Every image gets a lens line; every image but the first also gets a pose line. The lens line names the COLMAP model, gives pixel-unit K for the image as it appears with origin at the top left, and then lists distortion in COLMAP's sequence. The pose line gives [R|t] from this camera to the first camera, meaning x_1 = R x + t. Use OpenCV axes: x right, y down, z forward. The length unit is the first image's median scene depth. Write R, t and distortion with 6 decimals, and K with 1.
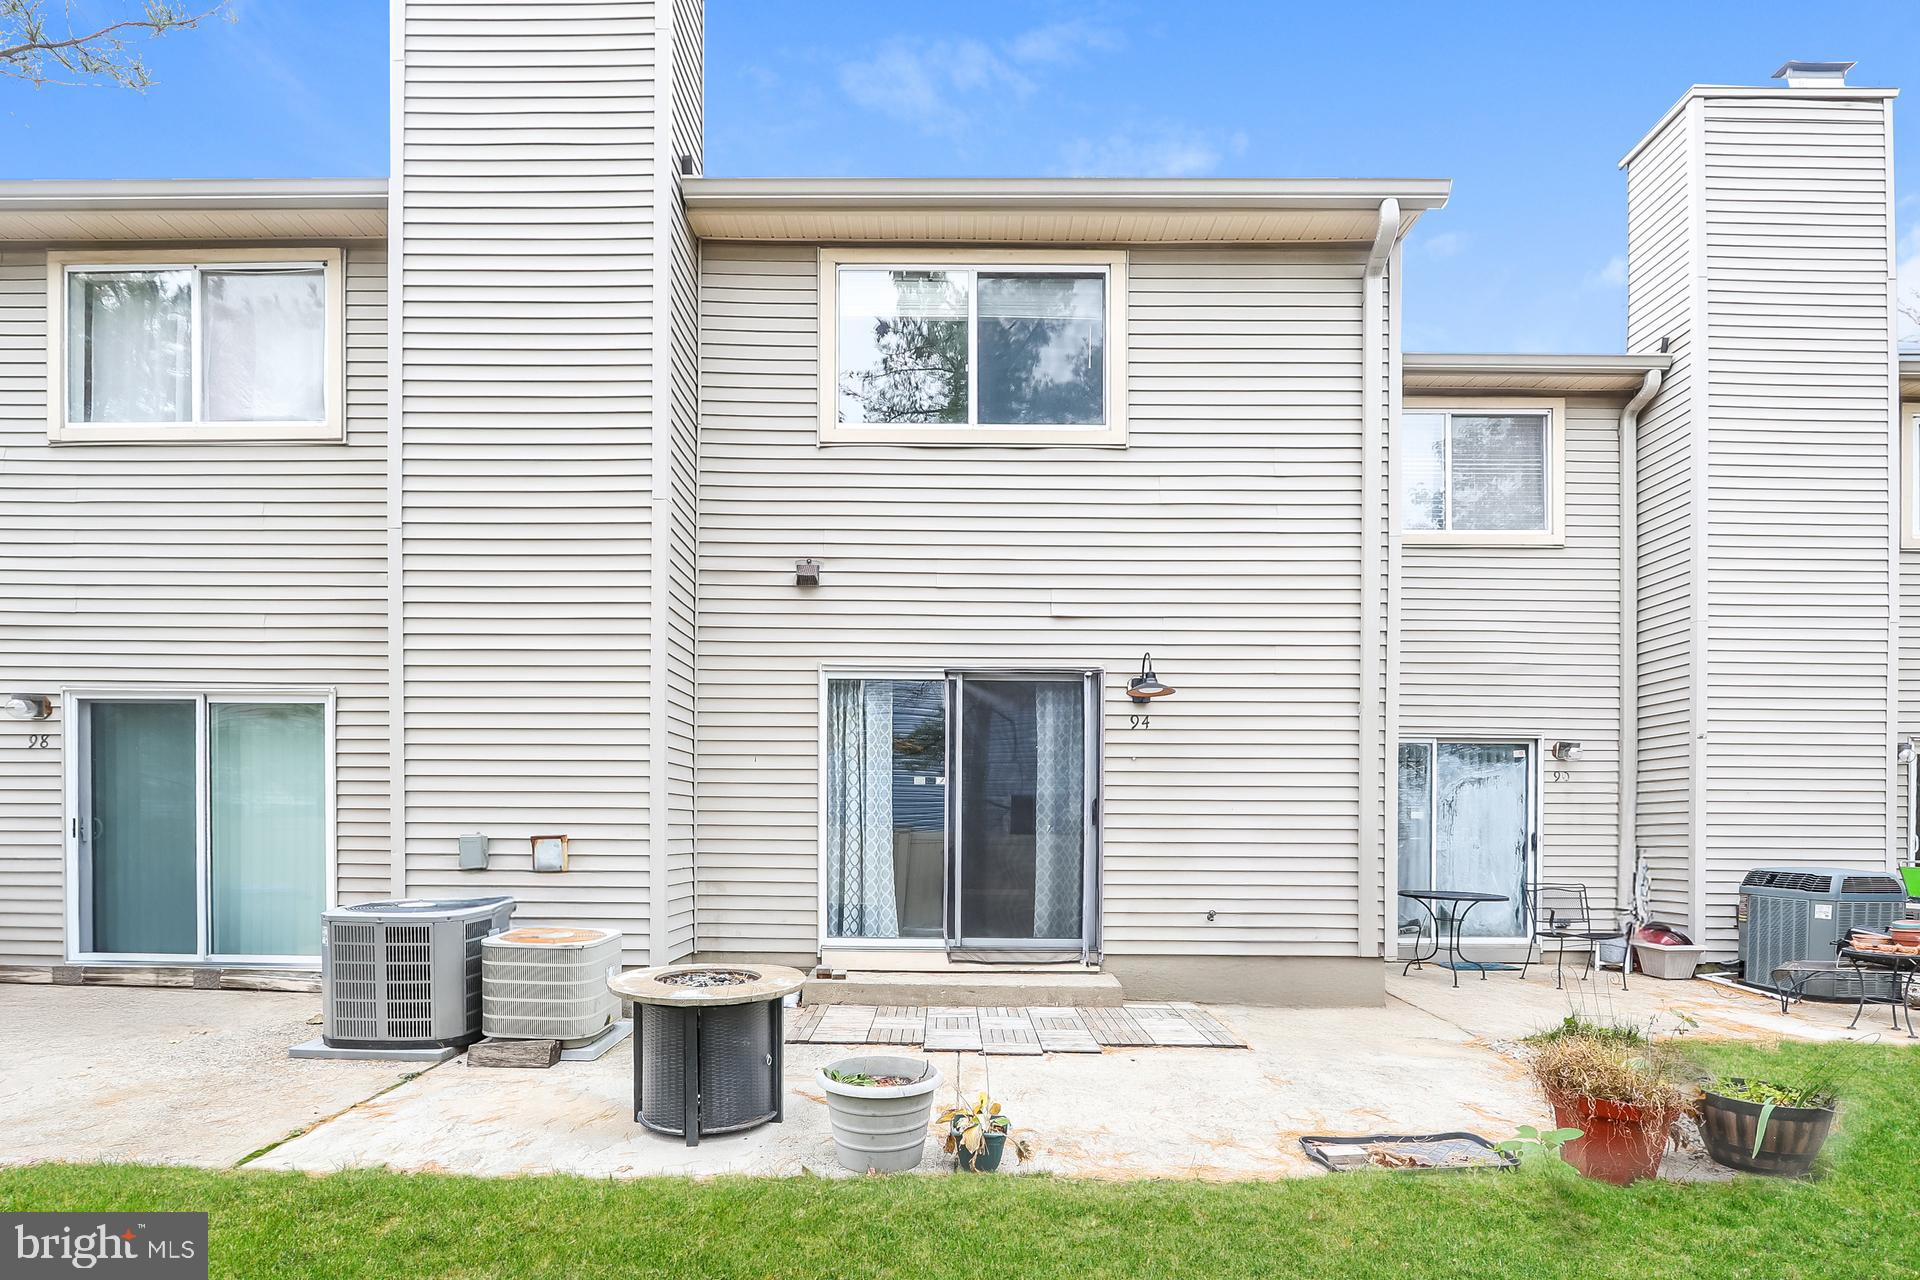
lens RADIAL K [[963.5, 0, 961.0], [0, 963.5, 783.9], [0, 0, 1]] dist [-0.000197, -0.000500]
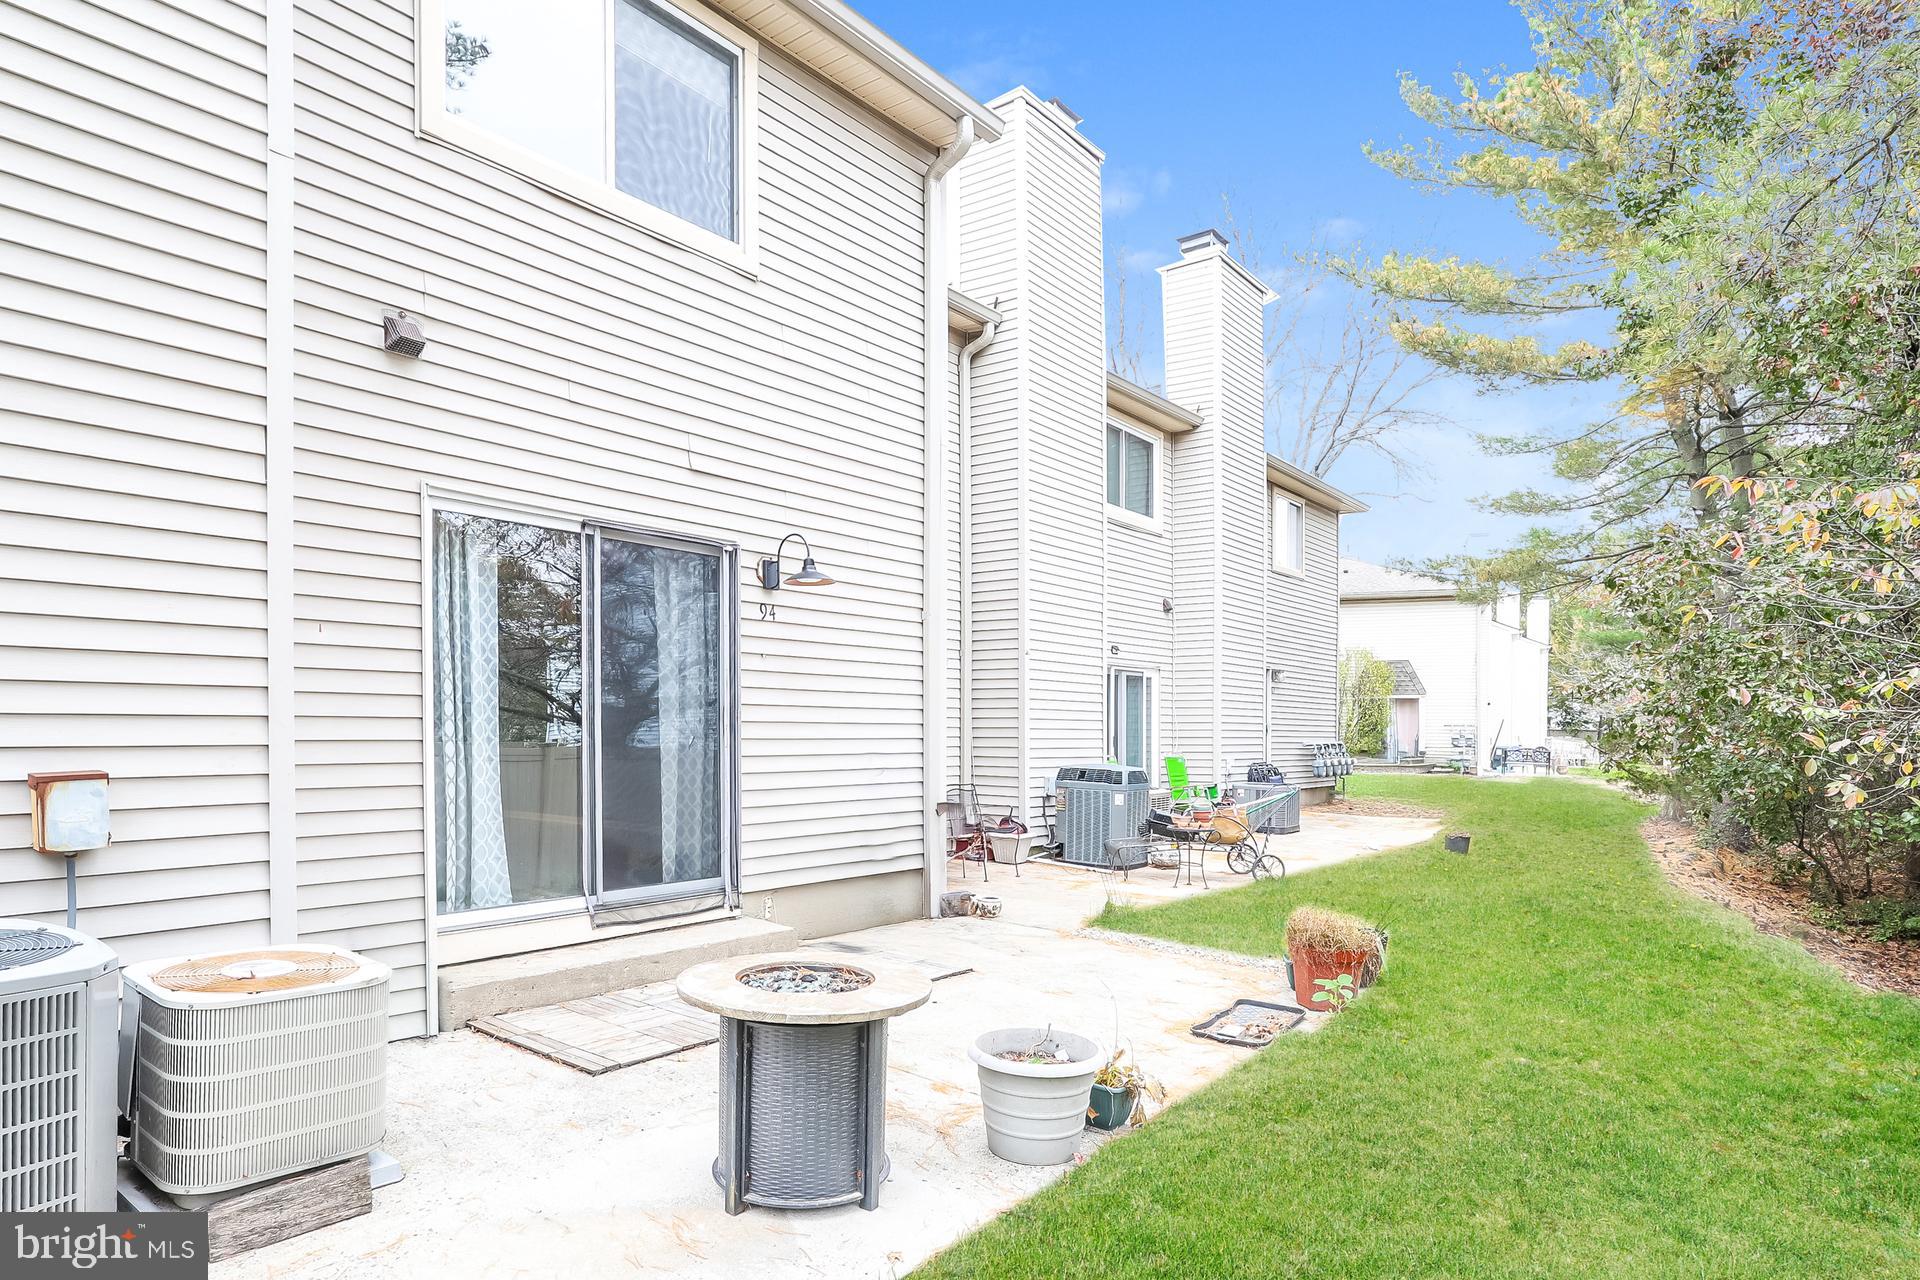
lens RADIAL K [[1216.7, 0, 953.6], [0, 1216.7, 637.7], [0, 0, 1]] dist [0.061153, 0.001815]
pose [[0.597684, 0.060205, 0.799468, -0.572123], [-0.054294, 0.997927, -0.034561, -0.013930], [-0.799891, -0.022750, 0.599714, 0.229492]]
